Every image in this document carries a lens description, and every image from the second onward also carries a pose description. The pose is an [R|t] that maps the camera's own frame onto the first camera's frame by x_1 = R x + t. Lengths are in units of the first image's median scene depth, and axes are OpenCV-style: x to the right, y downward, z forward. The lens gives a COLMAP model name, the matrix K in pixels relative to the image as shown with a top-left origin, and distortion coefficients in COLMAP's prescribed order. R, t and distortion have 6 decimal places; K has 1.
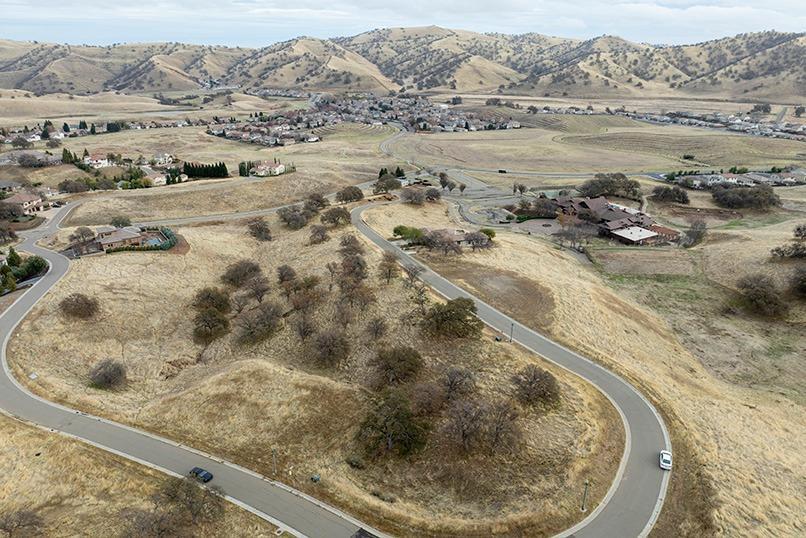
lens RADIAL K [[572.2, 0, 400.4], [0, 572.2, 269.1], [0, 0, 1]] dist [-0.044347, 0.010577]
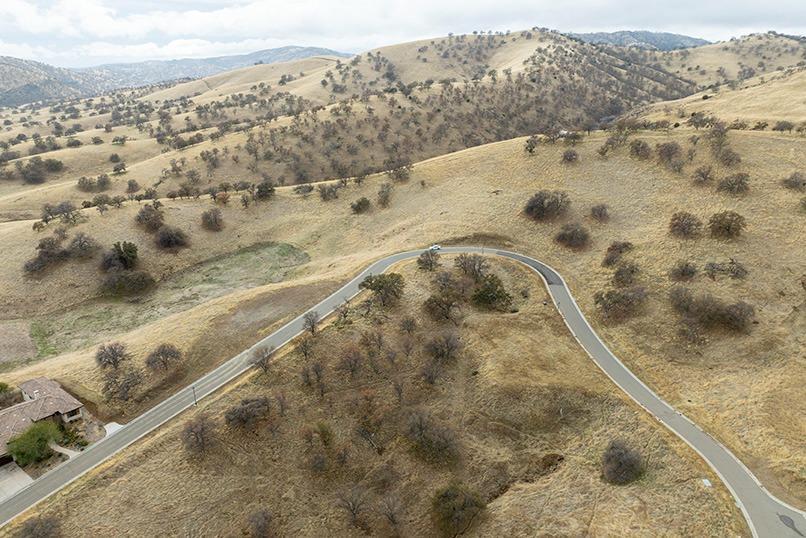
lens RADIAL K [[579.2, 0, 403.0], [0, 579.2, 269.0], [0, 0, 1]] dist [-0.039206, 0.003057]
pose [[-0.611797, -0.250982, 0.750142, -0.098330], [0.283122, 0.816024, 0.503932, -0.064908], [-0.738611, 0.520685, -0.428183, 0.161365]]
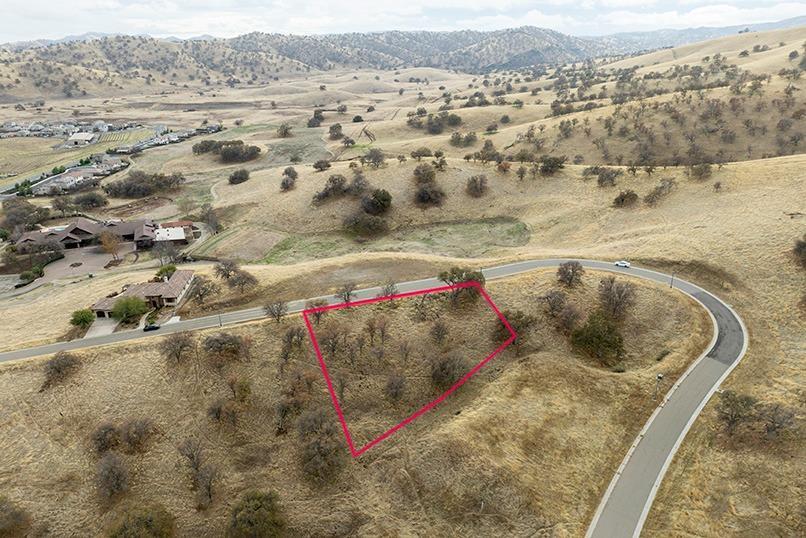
lens RADIAL K [[572.2, 0, 400.4], [0, 572.2, 269.1], [0, 0, 1]] dist [-0.044347, 0.010577]
pose [[0.160527, -0.361080, 0.918614, -0.103112], [0.356480, 0.889074, 0.287174, -0.033909], [-0.920409, 0.281368, 0.271438, 0.084979]]
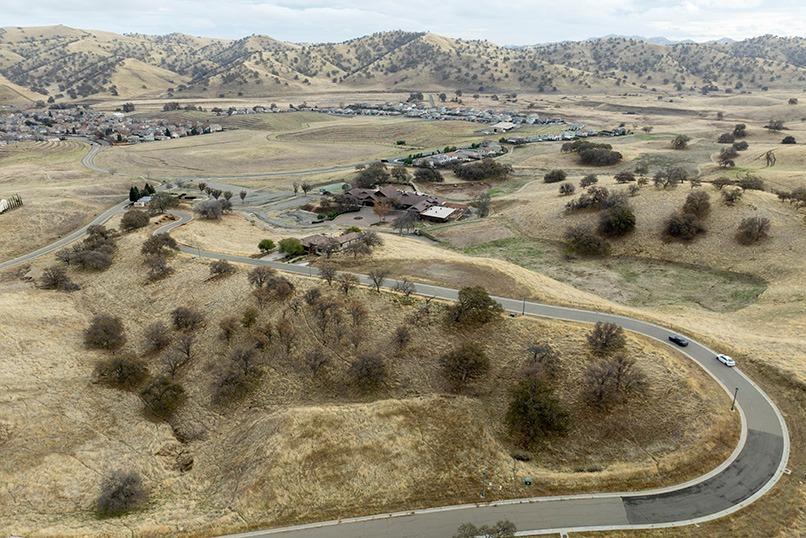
lens RADIAL K [[572.2, 0, 400.4], [0, 572.2, 269.1], [0, 0, 1]] dist [-0.044347, 0.010577]
pose [[0.831074, -0.201636, 0.518322, -0.058291], [0.201515, 0.977809, 0.057277, -0.007244], [-0.518370, 0.056848, 0.853265, 0.018604]]
